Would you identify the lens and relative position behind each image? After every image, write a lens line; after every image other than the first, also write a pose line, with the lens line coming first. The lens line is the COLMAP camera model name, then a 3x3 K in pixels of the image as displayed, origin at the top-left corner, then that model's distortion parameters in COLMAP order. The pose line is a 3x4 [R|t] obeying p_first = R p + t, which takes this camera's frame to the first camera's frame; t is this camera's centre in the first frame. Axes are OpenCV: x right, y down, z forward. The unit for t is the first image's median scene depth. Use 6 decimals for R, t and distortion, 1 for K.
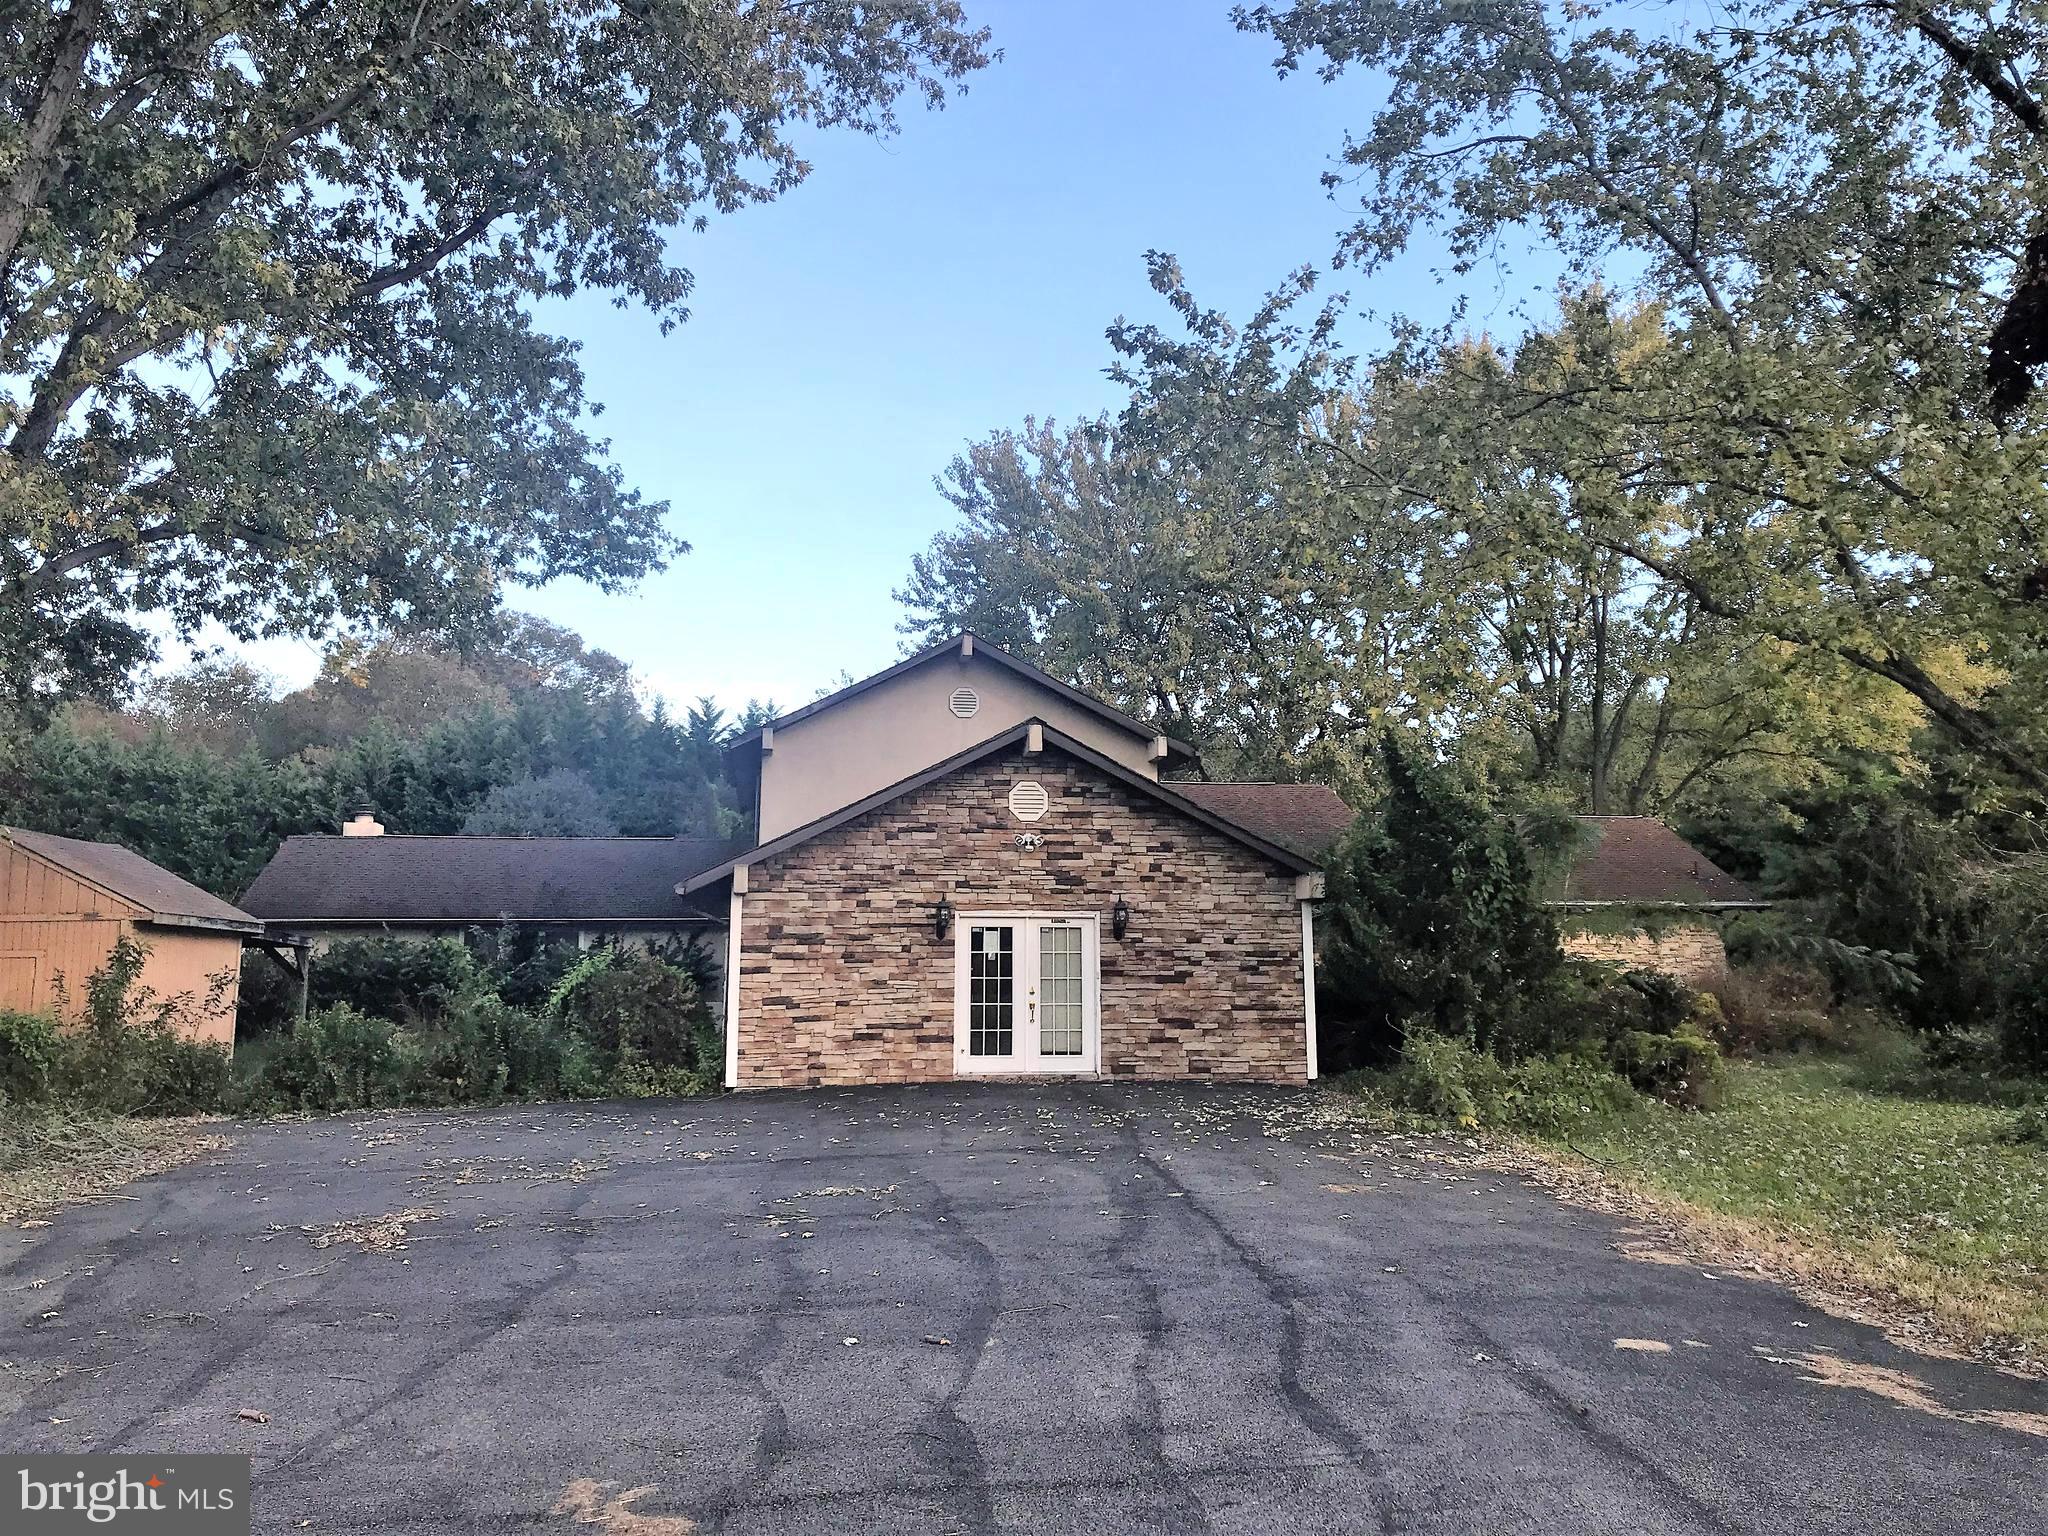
lens RADIAL K [[1656.2, 0, 1032.7], [0, 1656.2, 757.1], [0, 0, 1]] dist [0.030852, -0.012836]
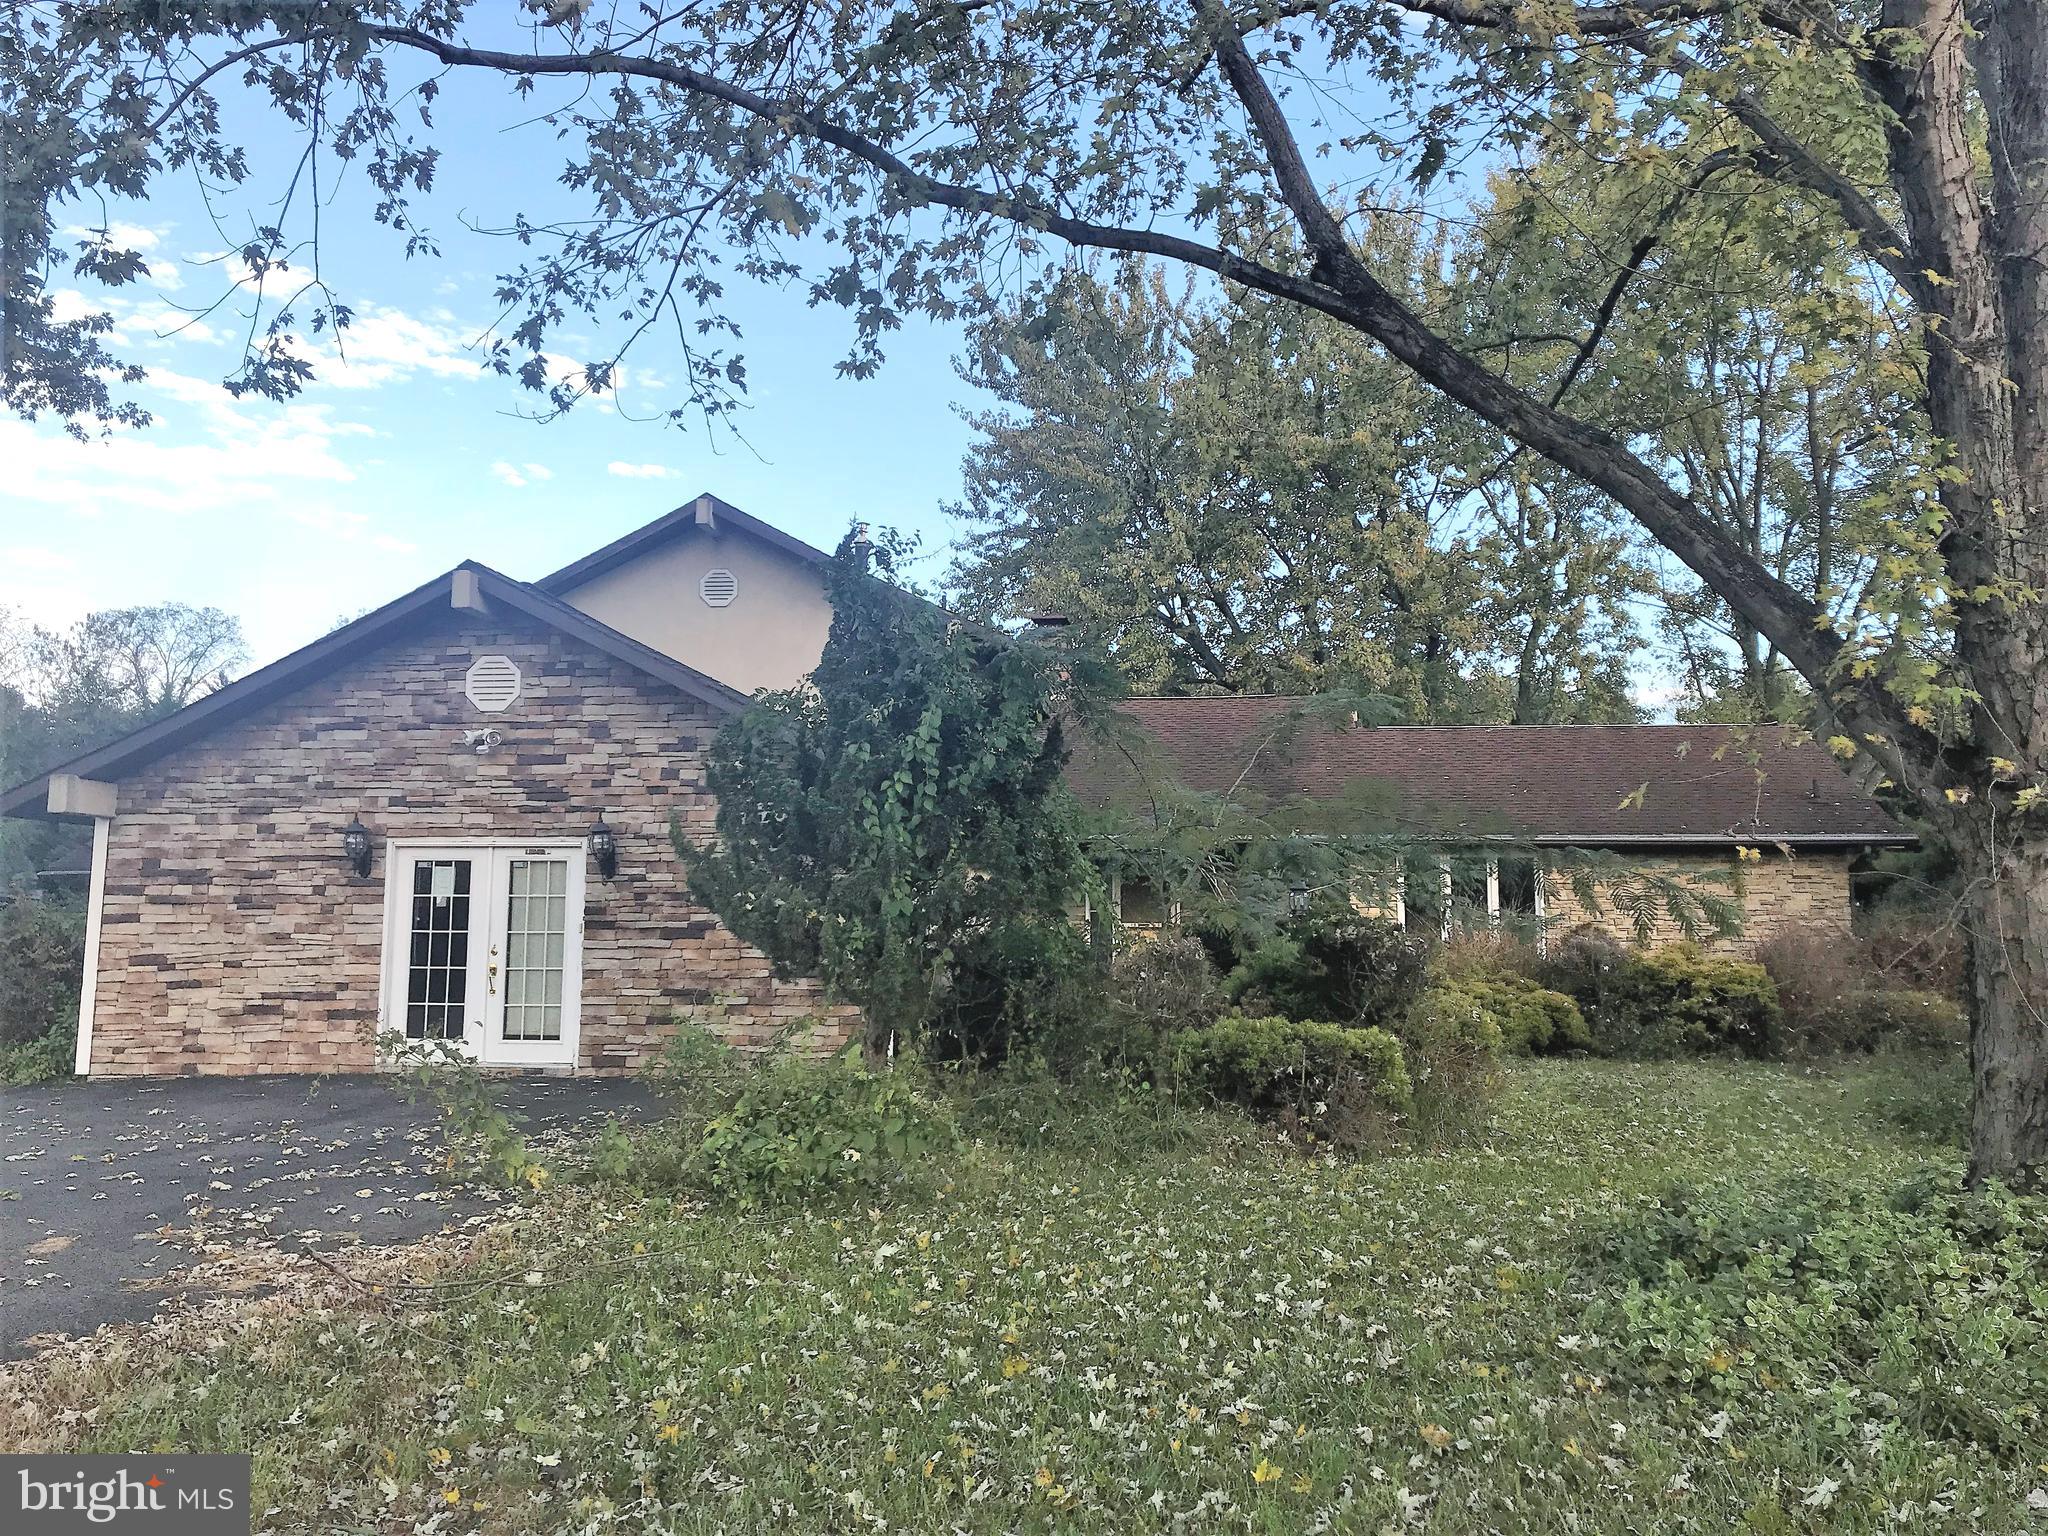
lens RADIAL K [[1656.2, 0, 1017.9], [0, 1656.2, 781.2], [0, 0, 1]] dist [0.030852, -0.012836]
pose [[0.963681, -0.020836, -0.266241, 0.409451], [0.028429, 0.999291, 0.024696, 0.058104], [0.265538, -0.031368, 0.963590, 0.376178]]
